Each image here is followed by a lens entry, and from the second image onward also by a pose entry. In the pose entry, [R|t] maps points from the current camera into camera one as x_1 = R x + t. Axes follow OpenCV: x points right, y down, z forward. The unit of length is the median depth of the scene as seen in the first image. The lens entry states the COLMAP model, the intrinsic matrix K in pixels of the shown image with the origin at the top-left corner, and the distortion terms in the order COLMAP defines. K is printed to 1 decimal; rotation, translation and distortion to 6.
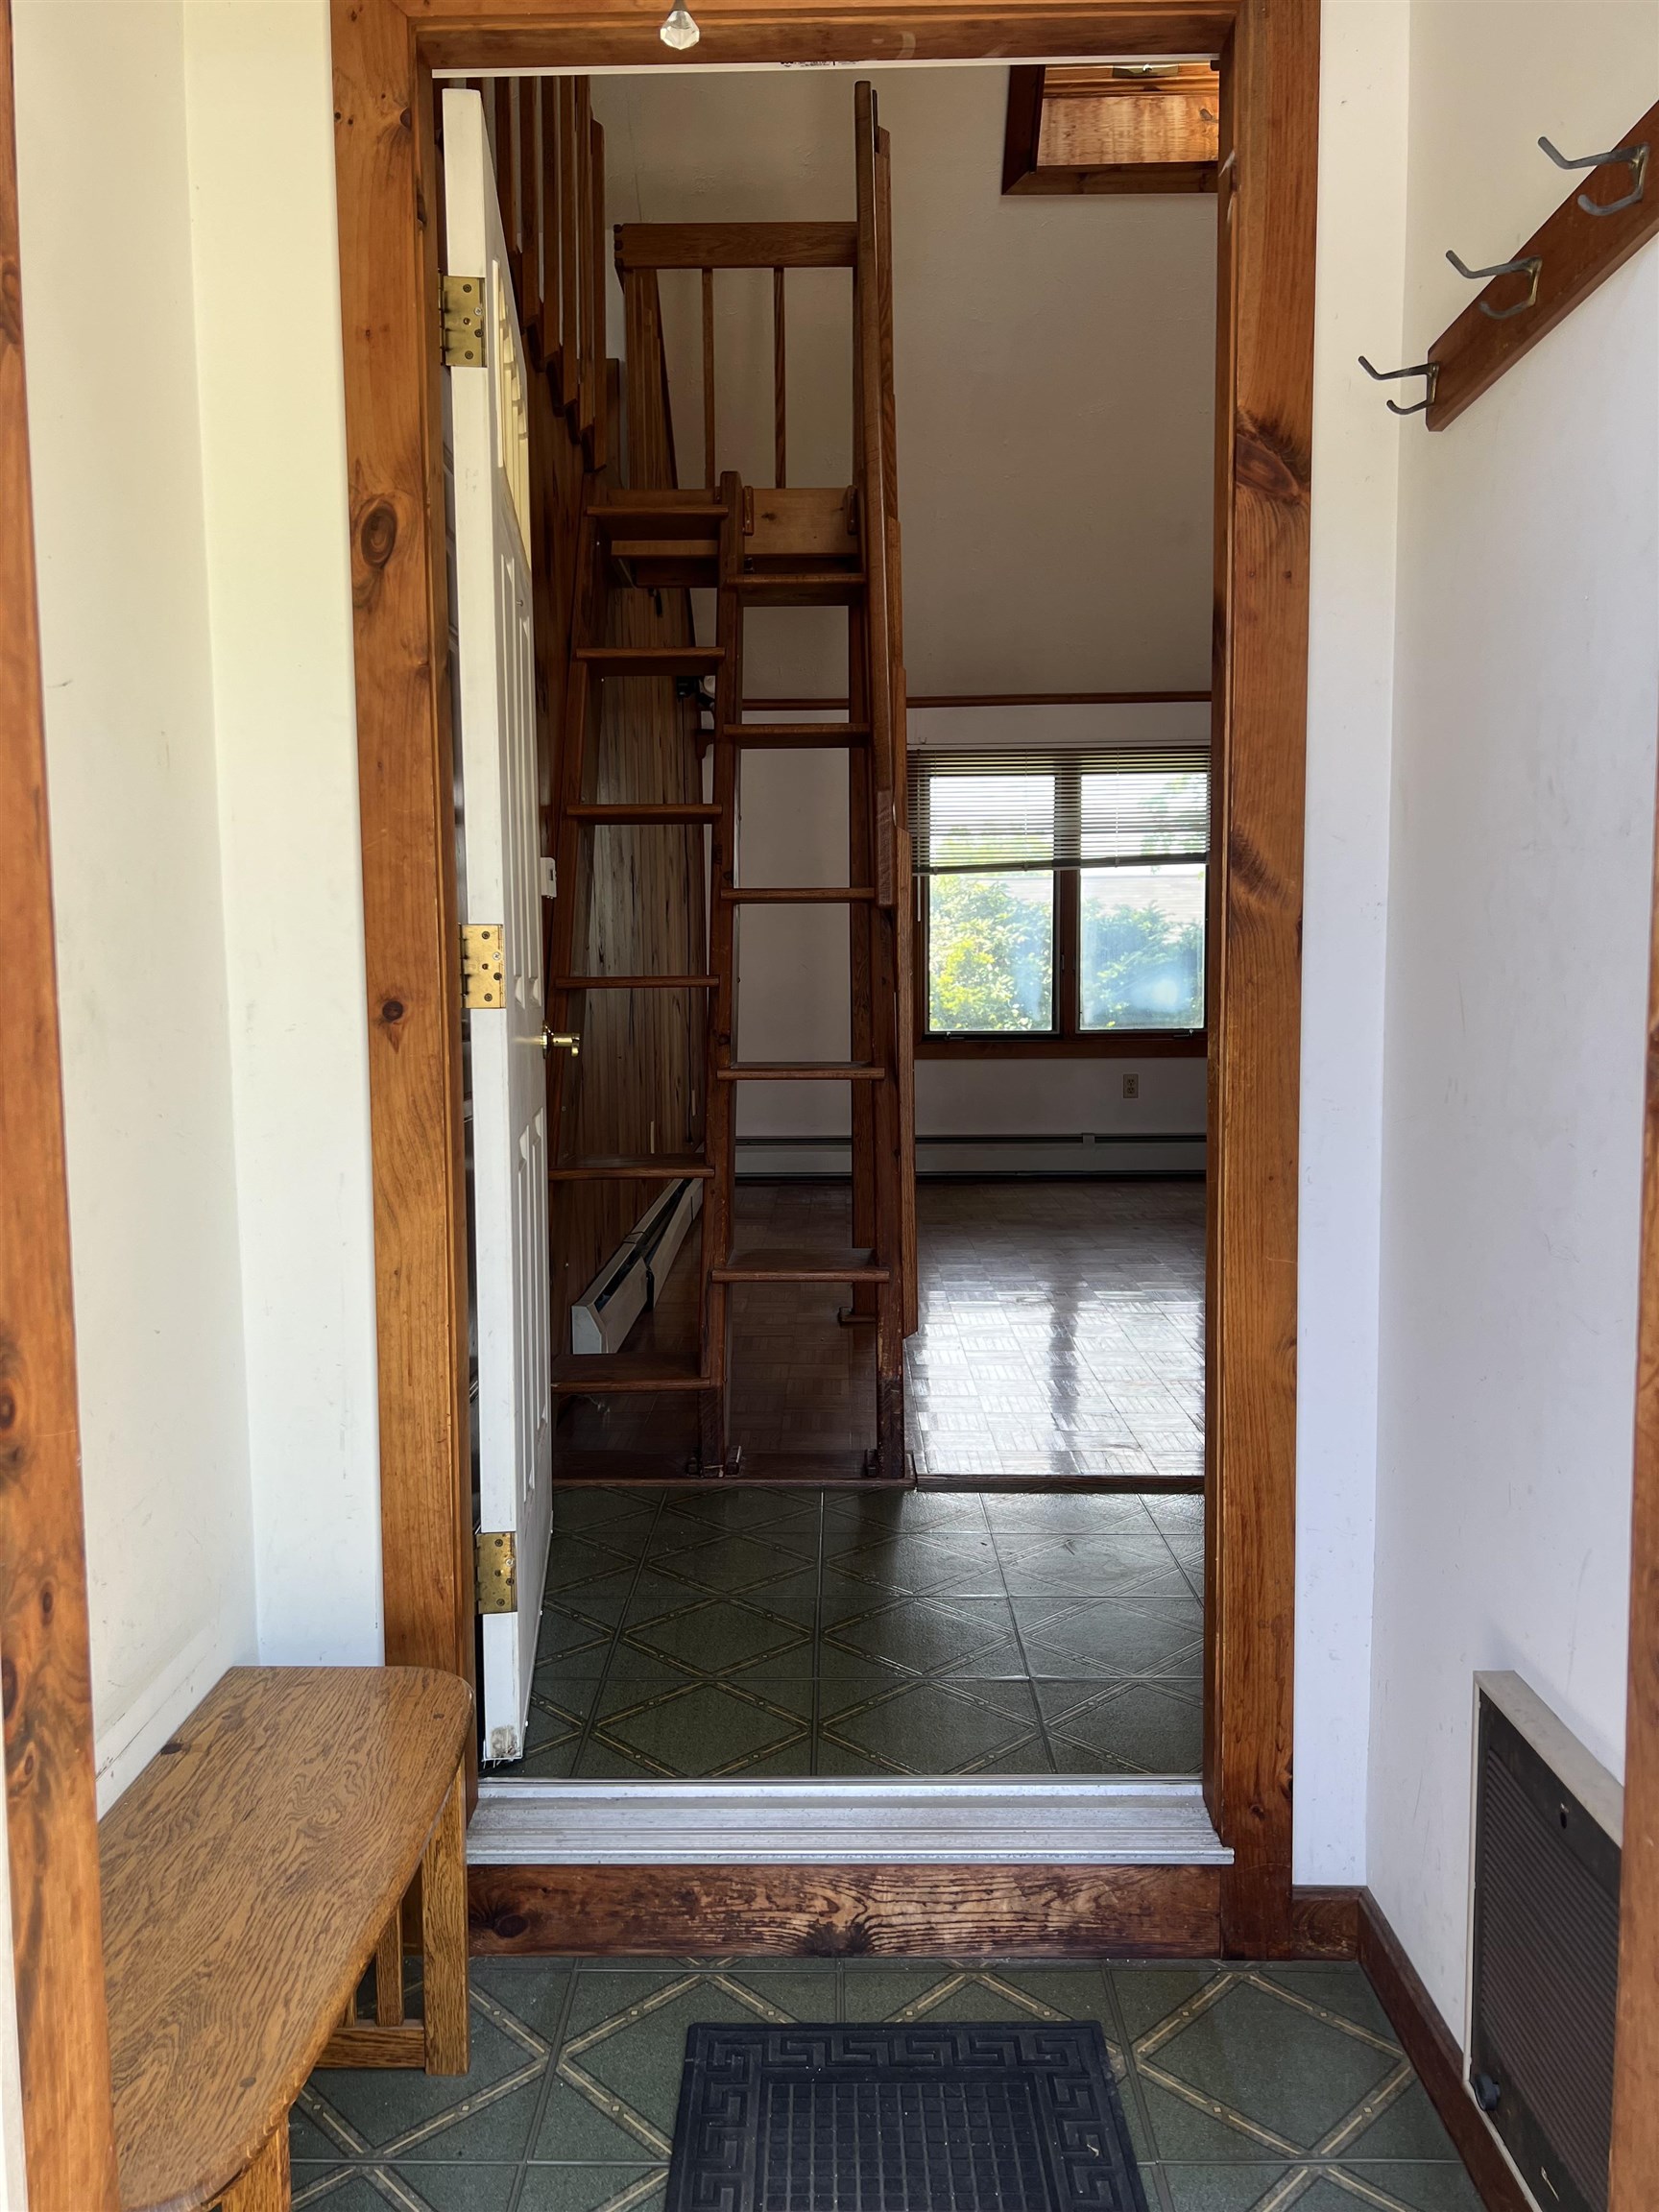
lens RADIAL K [[1649.8, 0, 842.3], [0, 1649.8, 1116.0], [0, 0, 1]] dist [0.052935, -0.054198]
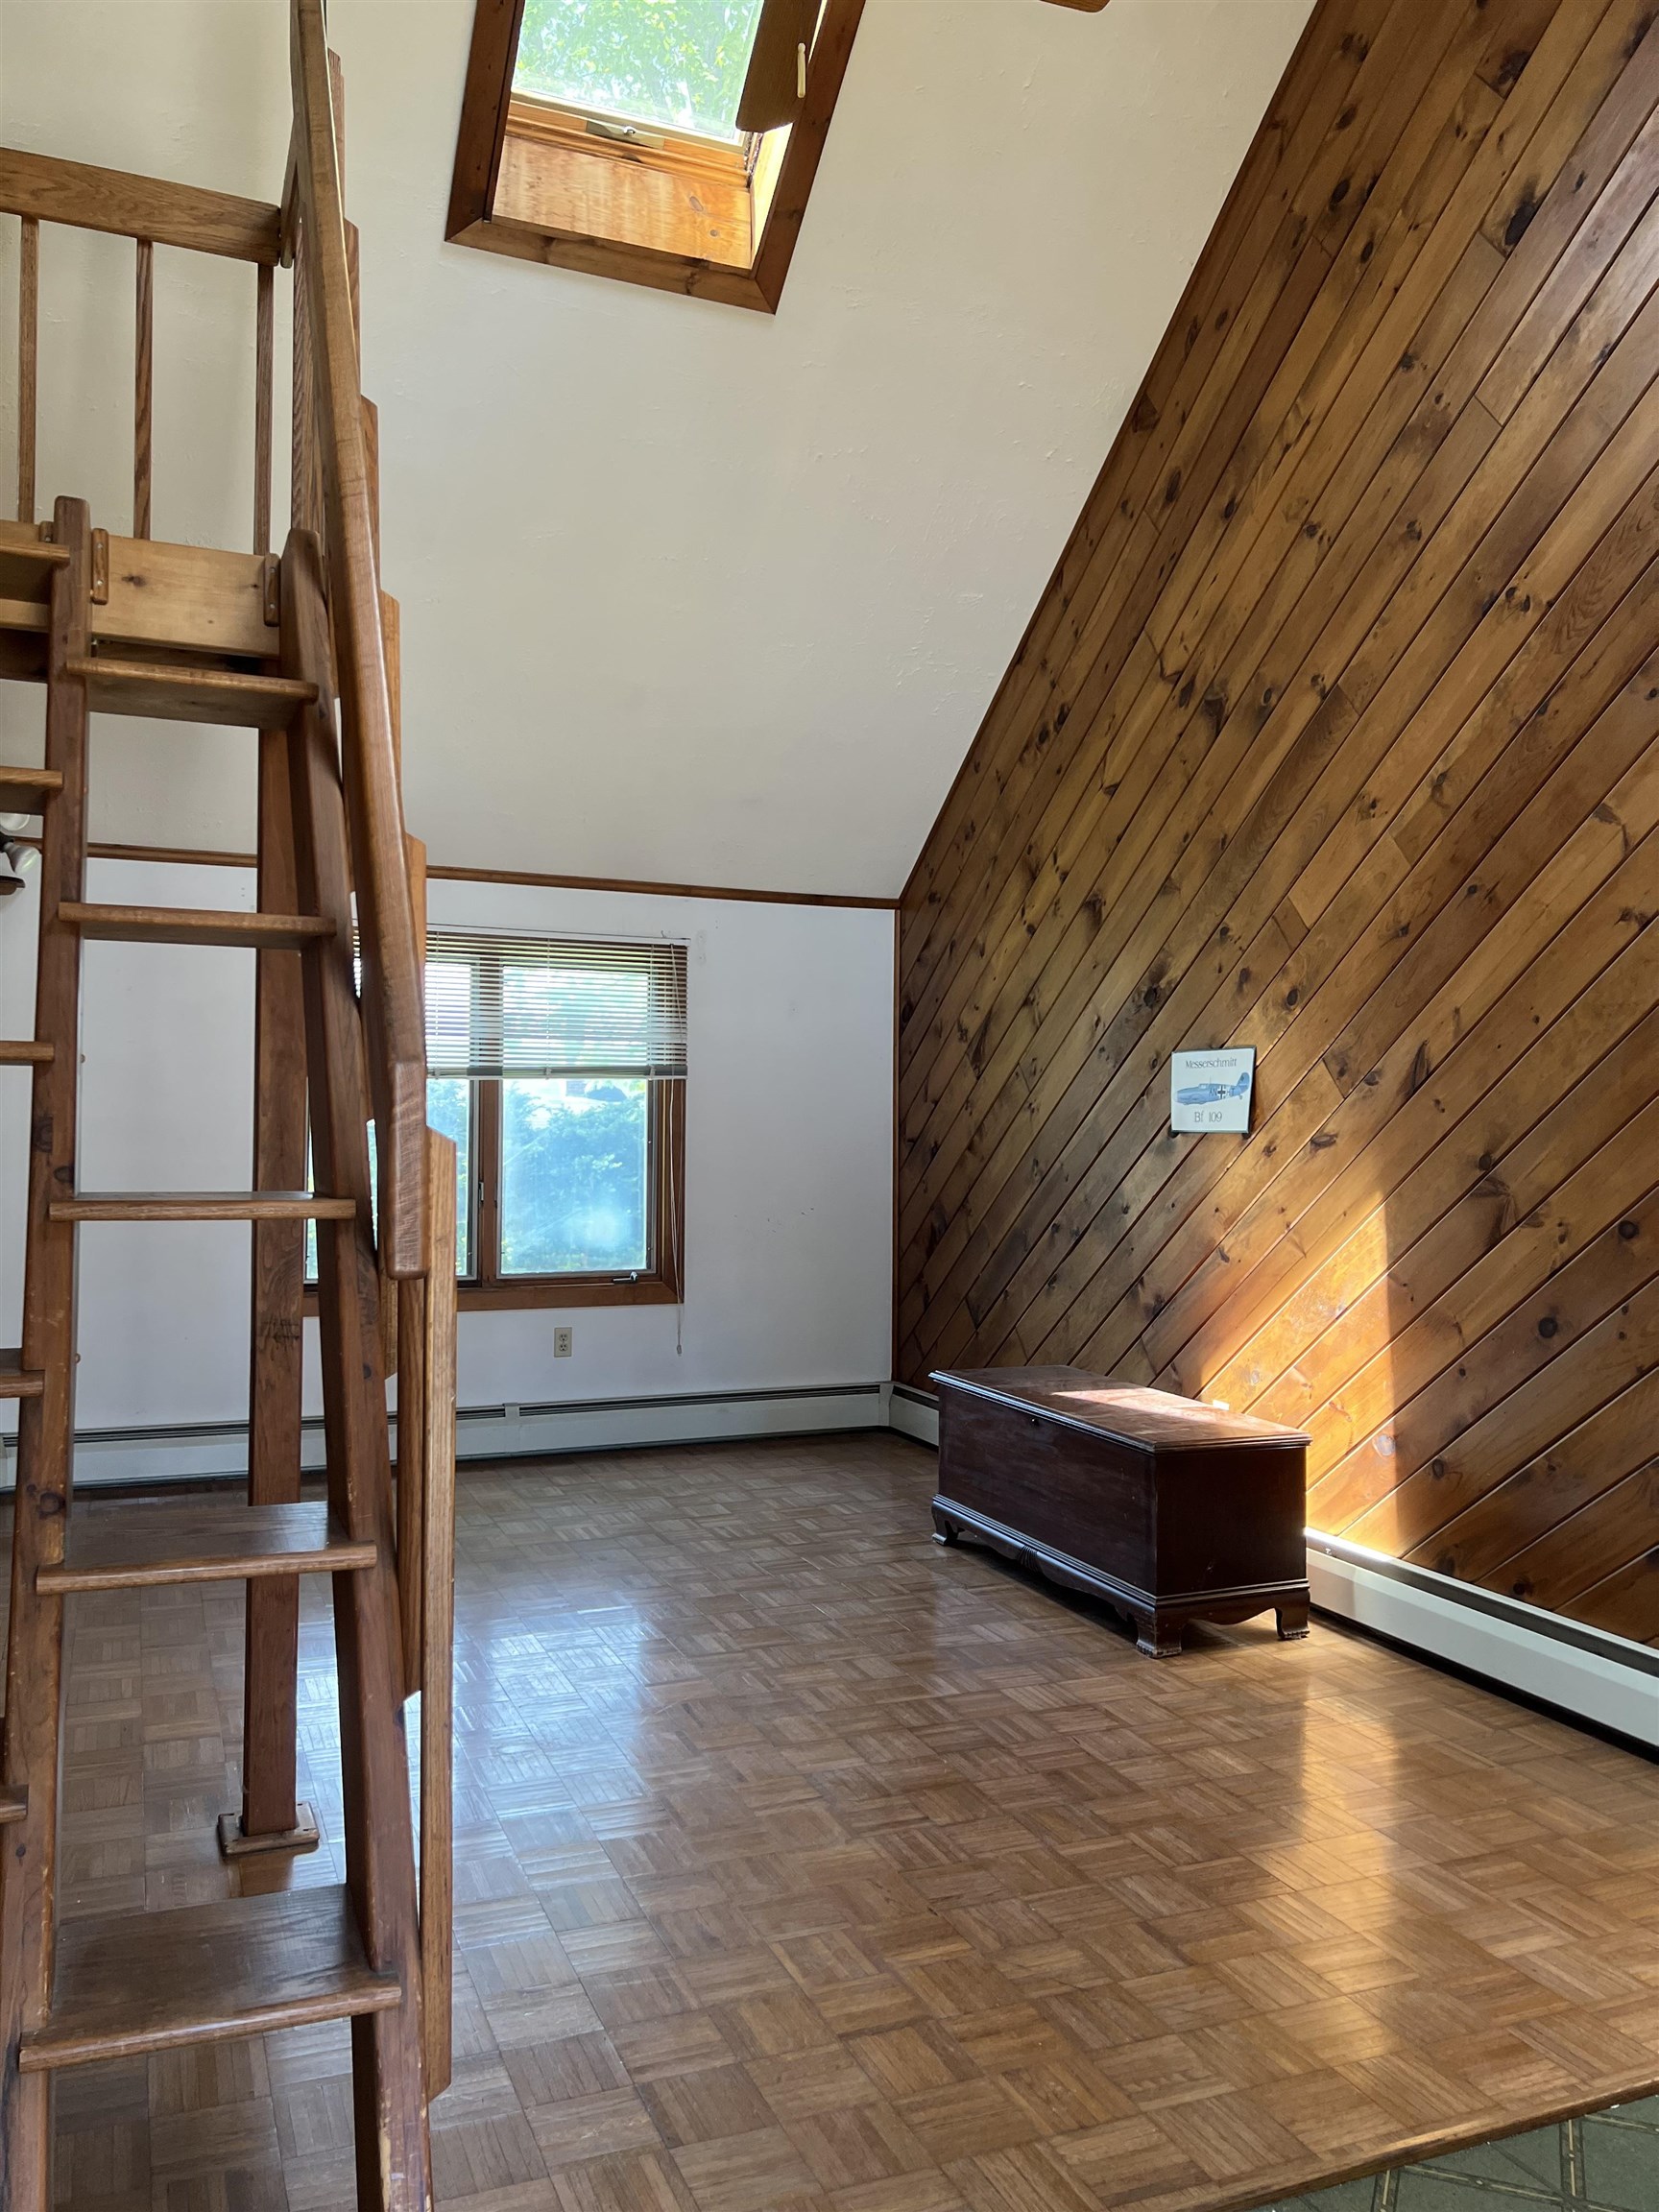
lens RADIAL K [[1649.8, 0, 815.4], [0, 1649.8, 1114.0], [0, 0, 1]] dist [0.052935, -0.054198]
pose [[0.924490, 0.019765, 0.380694, -0.033098], [0.016890, 0.995550, -0.092704, -0.073842], [-0.380833, 0.092133, 0.920042, 0.261250]]
